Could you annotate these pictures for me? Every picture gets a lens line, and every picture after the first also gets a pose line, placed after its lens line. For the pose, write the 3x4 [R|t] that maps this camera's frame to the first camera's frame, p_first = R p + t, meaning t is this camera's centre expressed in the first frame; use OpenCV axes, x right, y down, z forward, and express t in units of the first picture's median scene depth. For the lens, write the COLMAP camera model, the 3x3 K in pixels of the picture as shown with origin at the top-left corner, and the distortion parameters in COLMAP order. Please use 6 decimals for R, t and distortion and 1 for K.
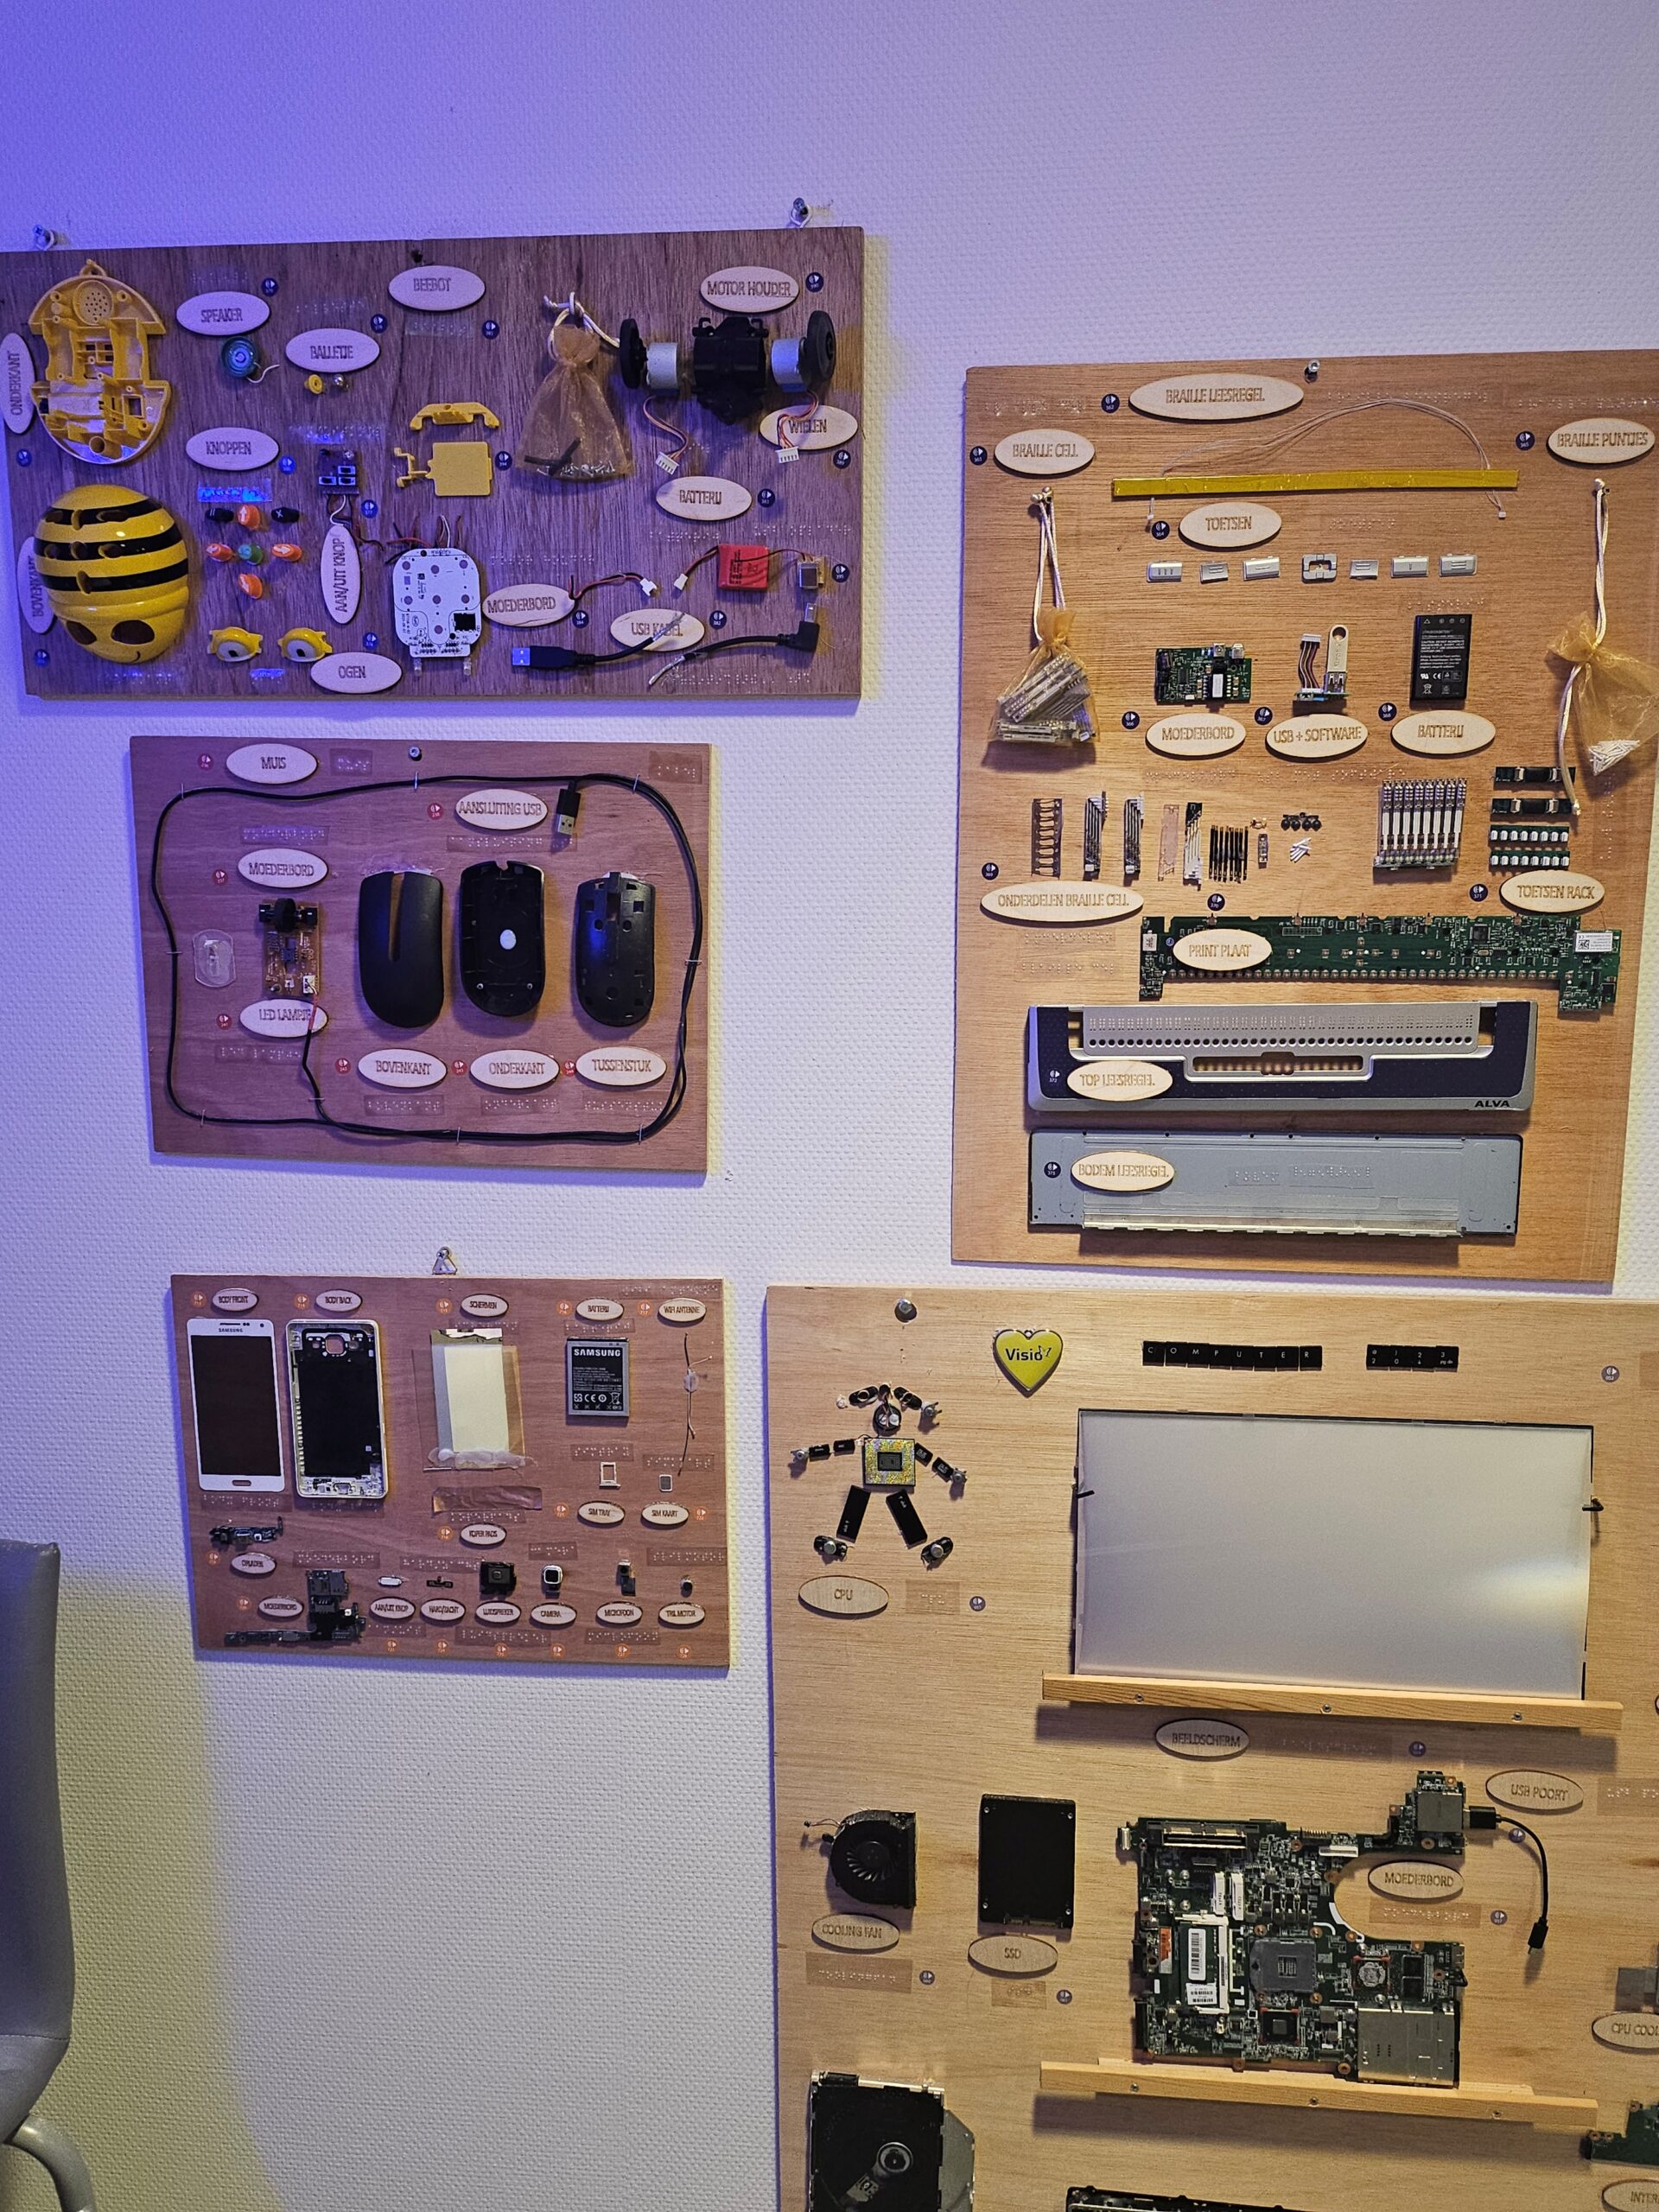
lens RADIAL K [[1525.6, 0, 838.9], [0, 1525.6, 1111.7], [0, 0, 1]] dist [0.042033, -0.028095]
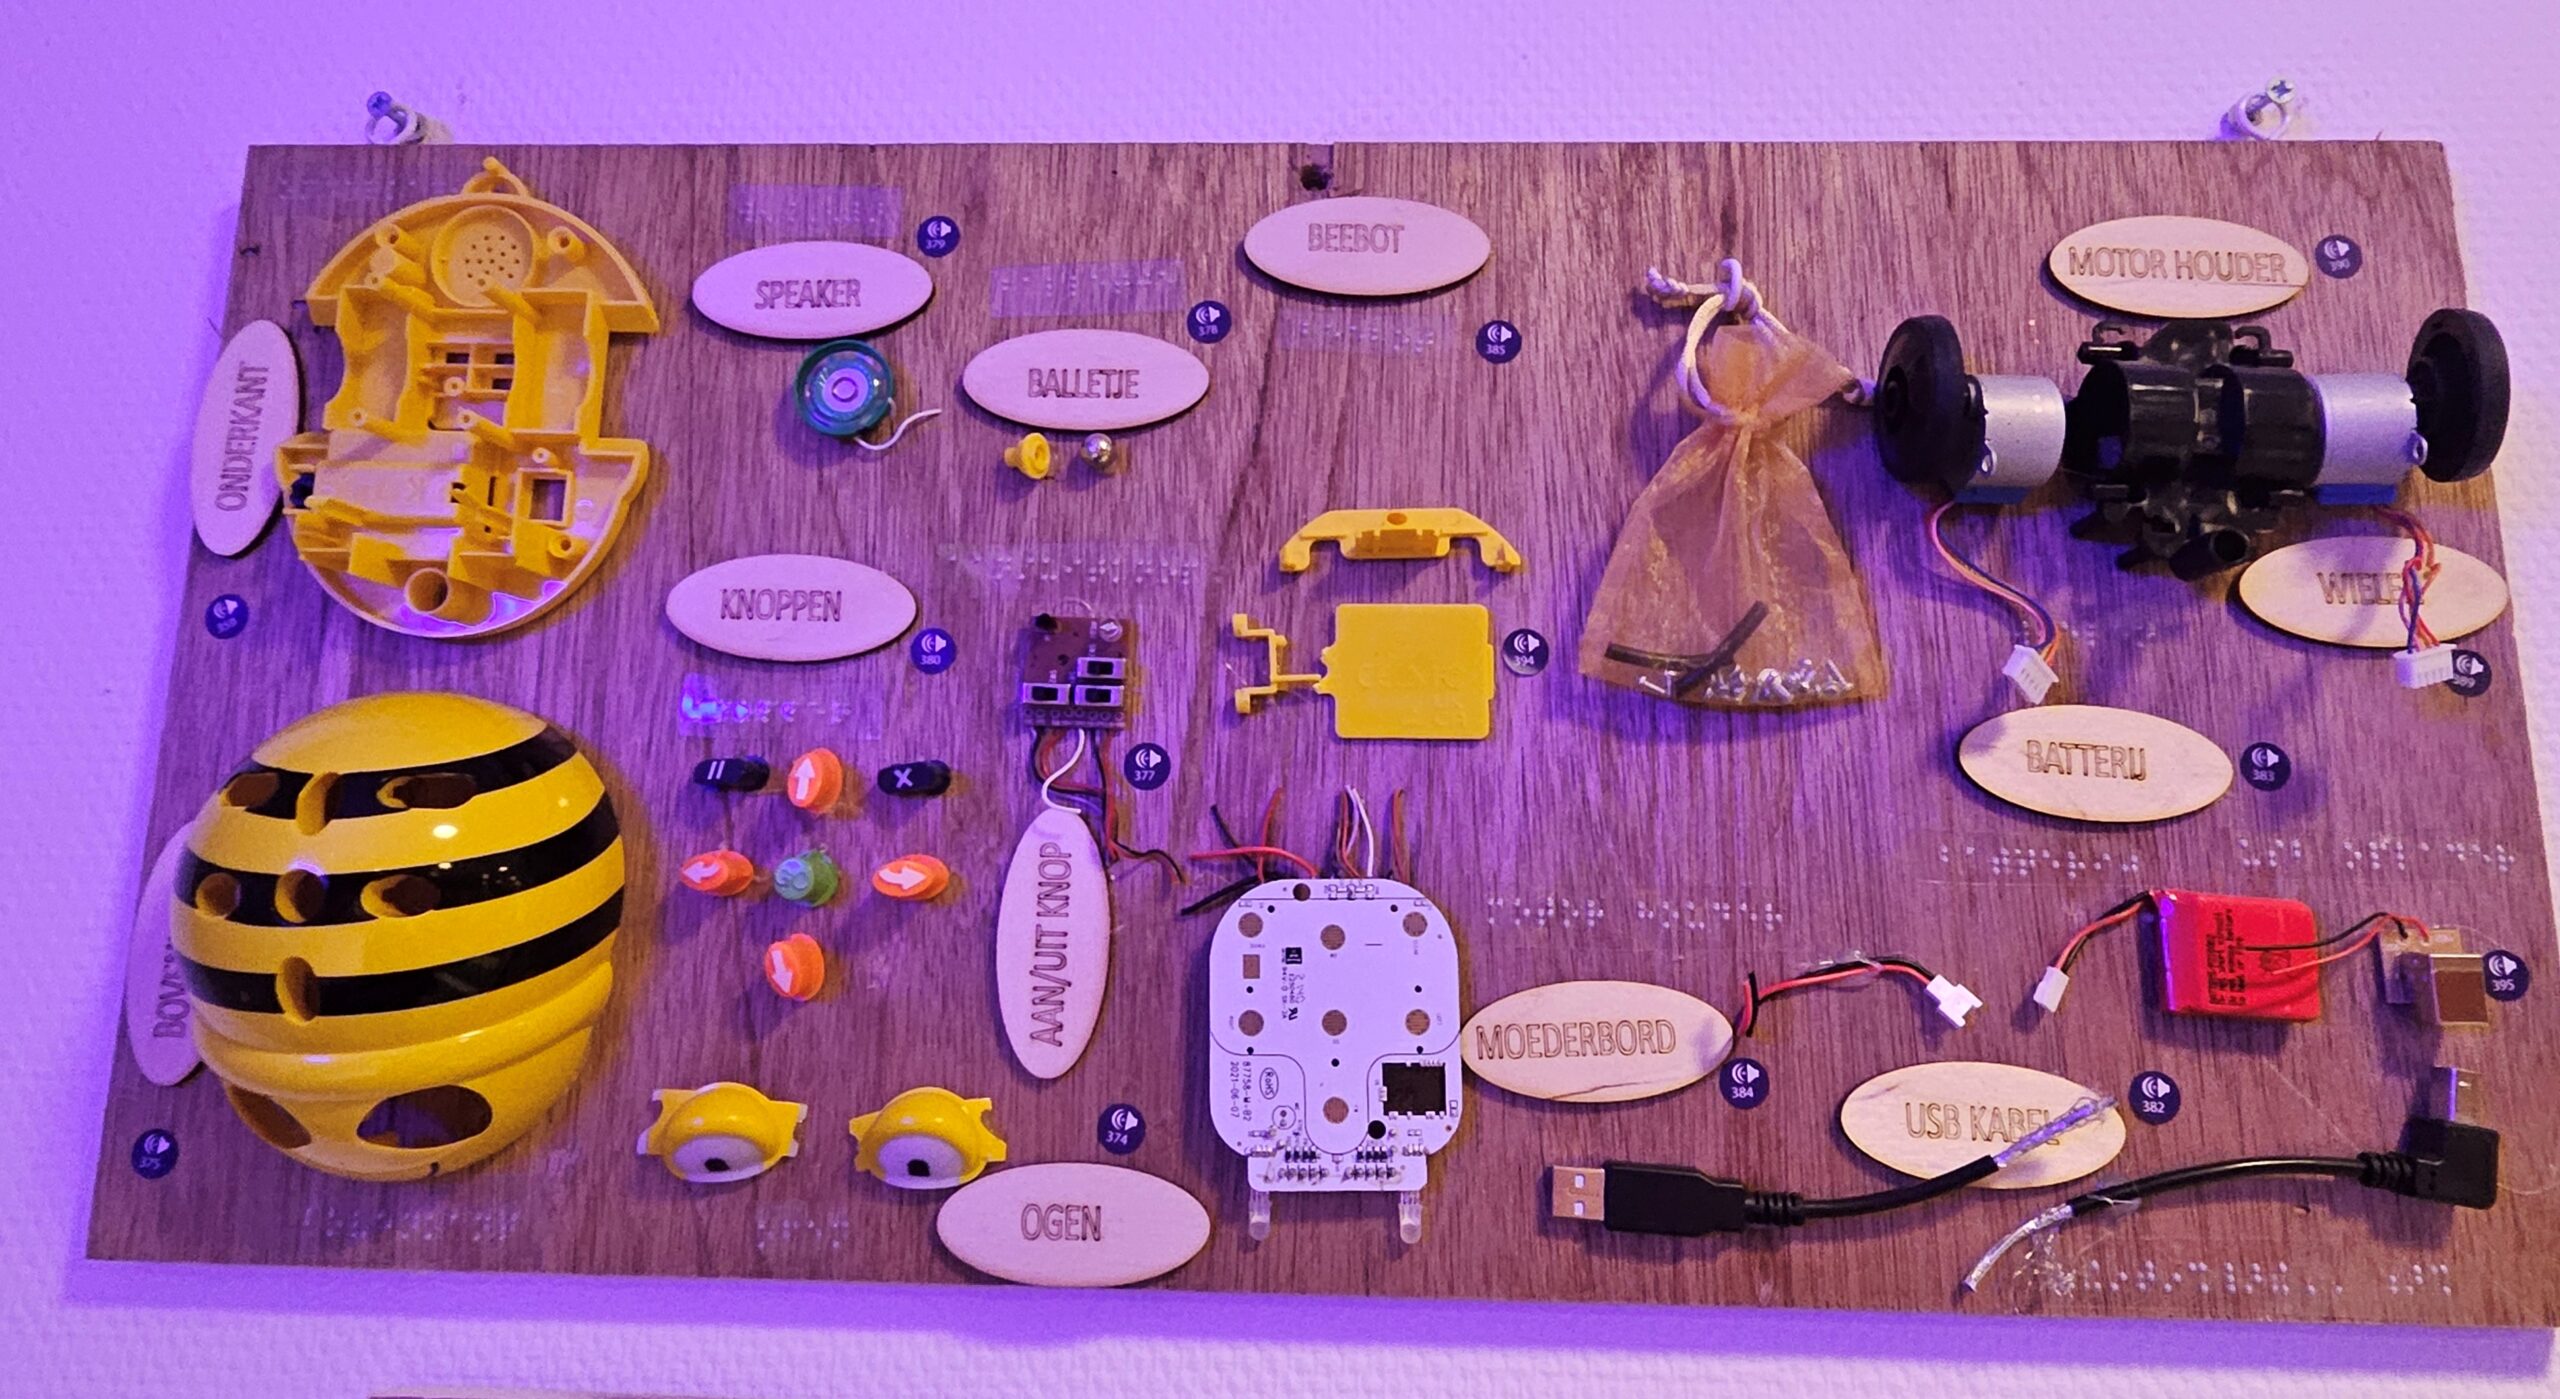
lens RADIAL K [[1729.4, 0, 1279.0], [0, 1729.4, 692.1], [0, 0, 1]] dist [-0.004991, 0.003570]
pose [[0.999434, 0.026515, 0.020698, -0.285781], [-0.018139, 0.943032, -0.332208, -0.276132], [-0.028328, 0.331645, 0.942979, 0.615206]]
